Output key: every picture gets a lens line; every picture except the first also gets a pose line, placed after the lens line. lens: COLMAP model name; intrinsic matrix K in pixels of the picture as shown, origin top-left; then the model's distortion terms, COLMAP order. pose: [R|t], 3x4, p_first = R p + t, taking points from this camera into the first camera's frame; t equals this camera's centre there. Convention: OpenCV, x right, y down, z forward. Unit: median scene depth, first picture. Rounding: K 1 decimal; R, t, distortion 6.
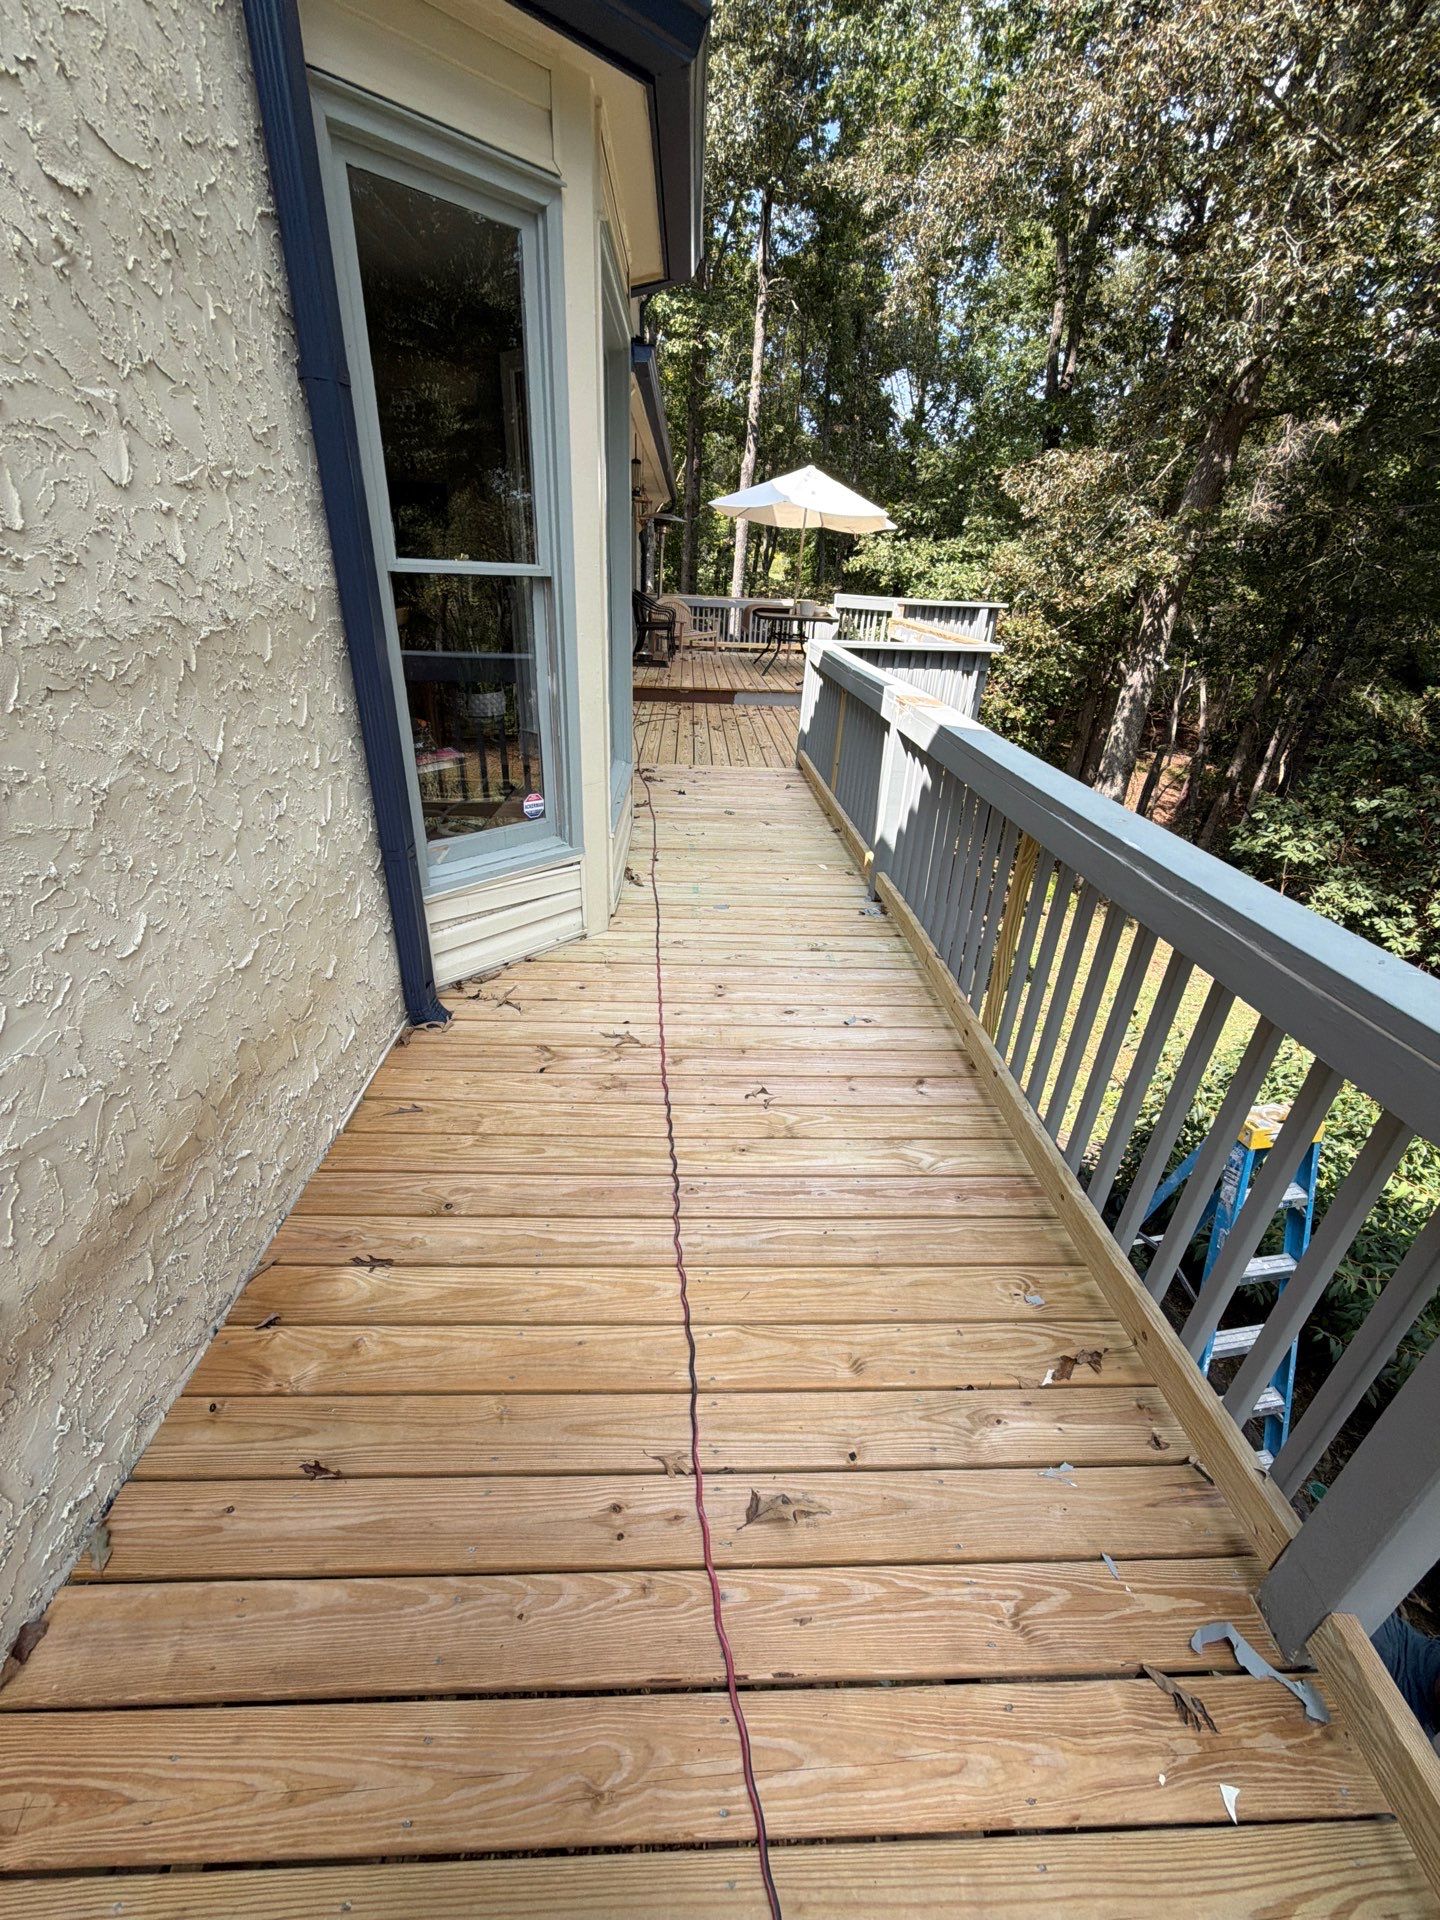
lens RADIAL K [[770.7, 0, 717.0], [0, 770.7, 962.1], [0, 0, 1]] dist [-0.002435, 0.000075]
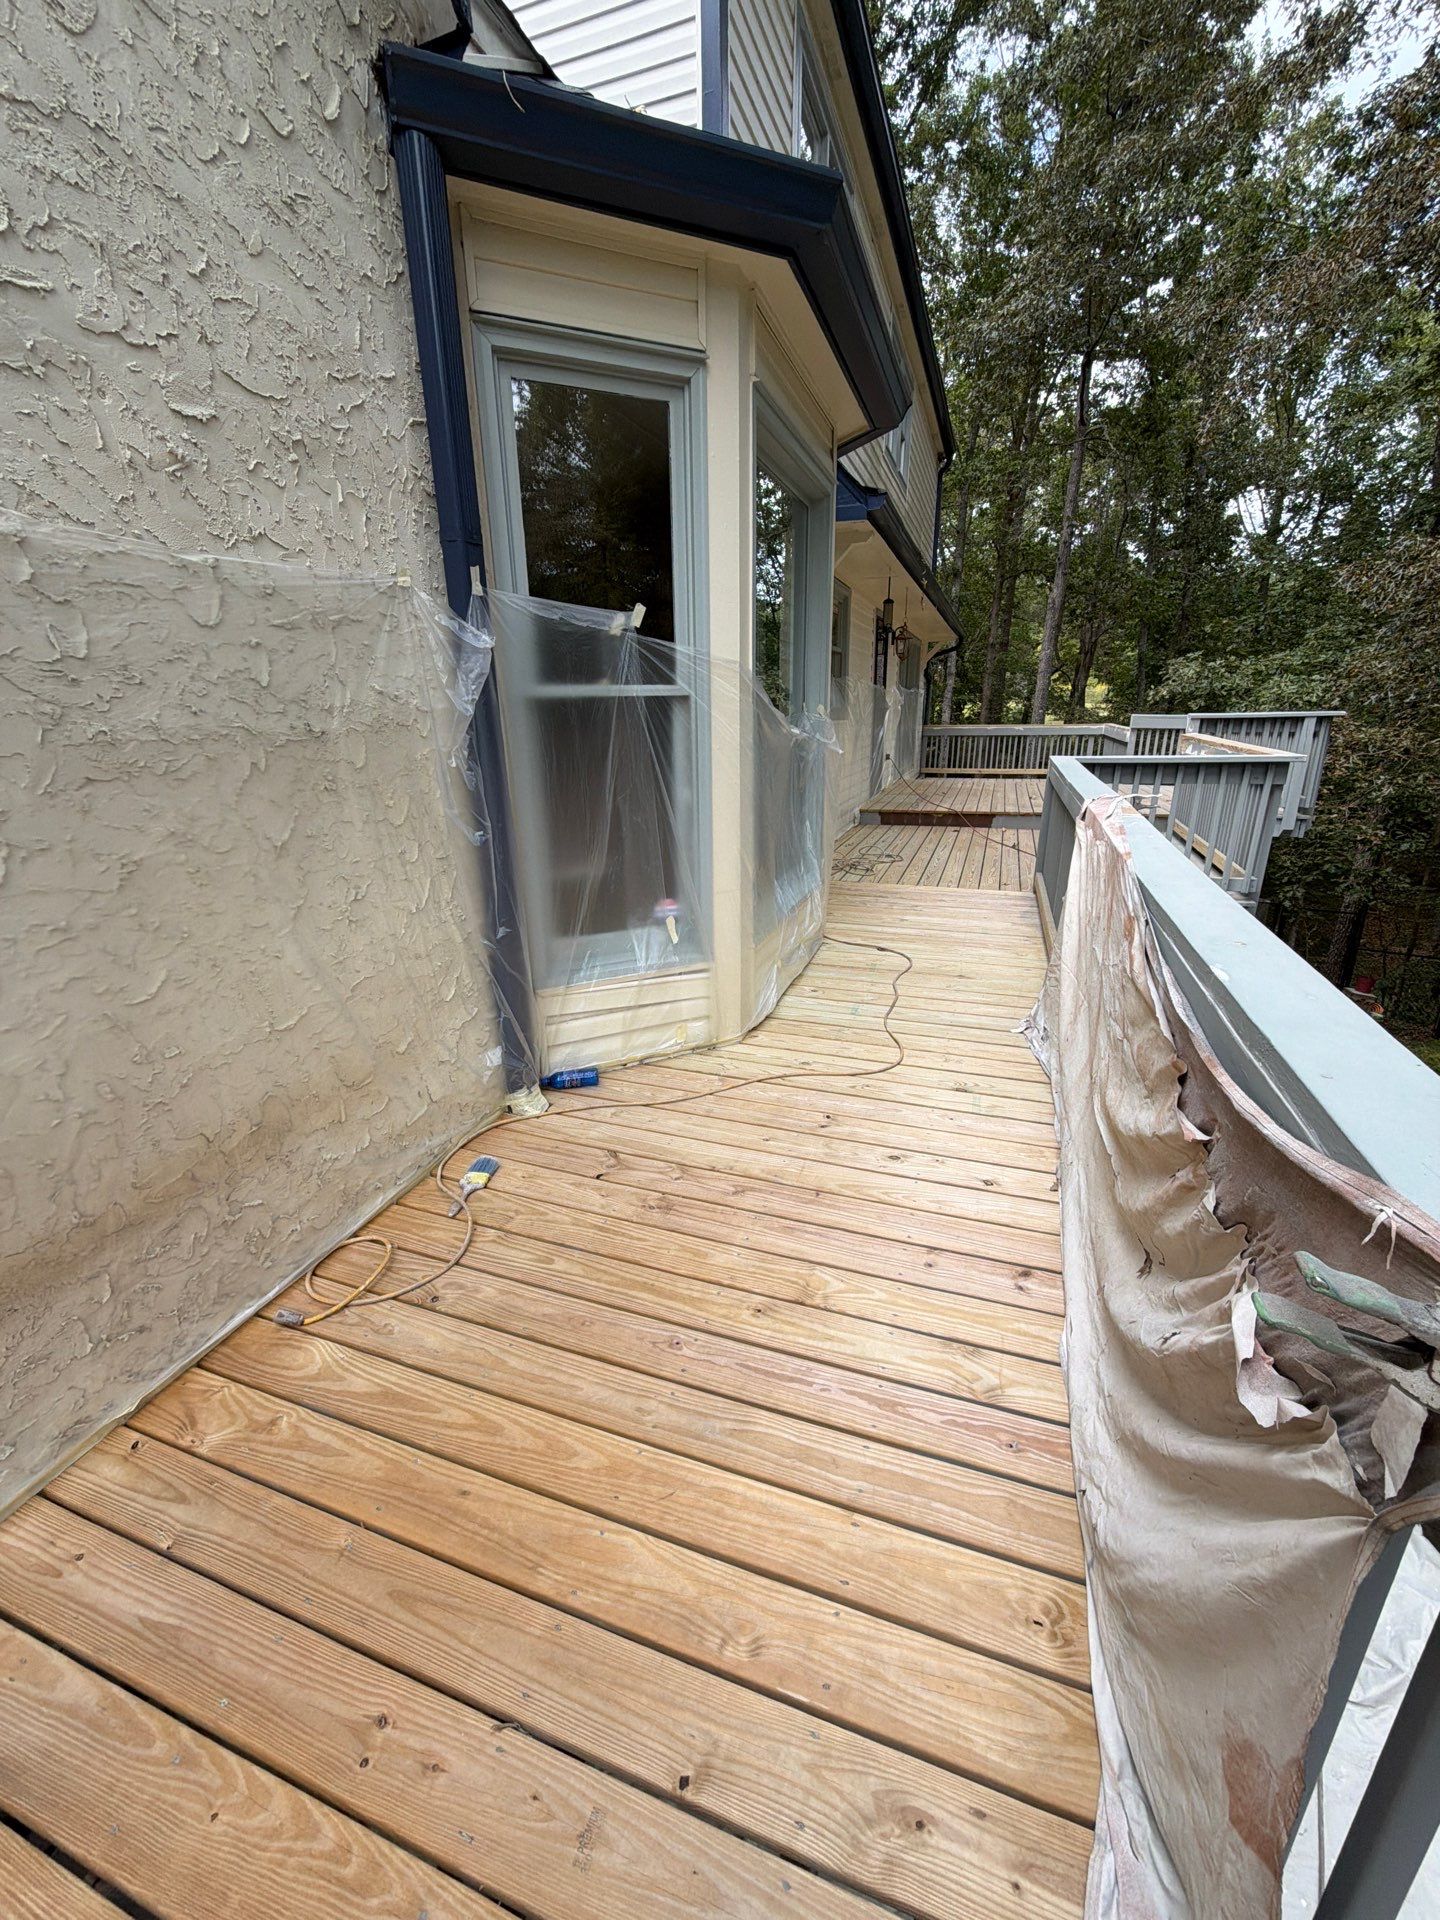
lens RADIAL K [[770.7, 0, 713.4], [0, 770.7, 958.8], [0, 0, 1]] dist [-0.002435, 0.000075]
pose [[0.925080, 0.059565, -0.375072, 0.265781], [-0.120220, 0.982763, -0.140439, -0.008483], [0.360242, 0.175009, 0.916296, 0.138425]]
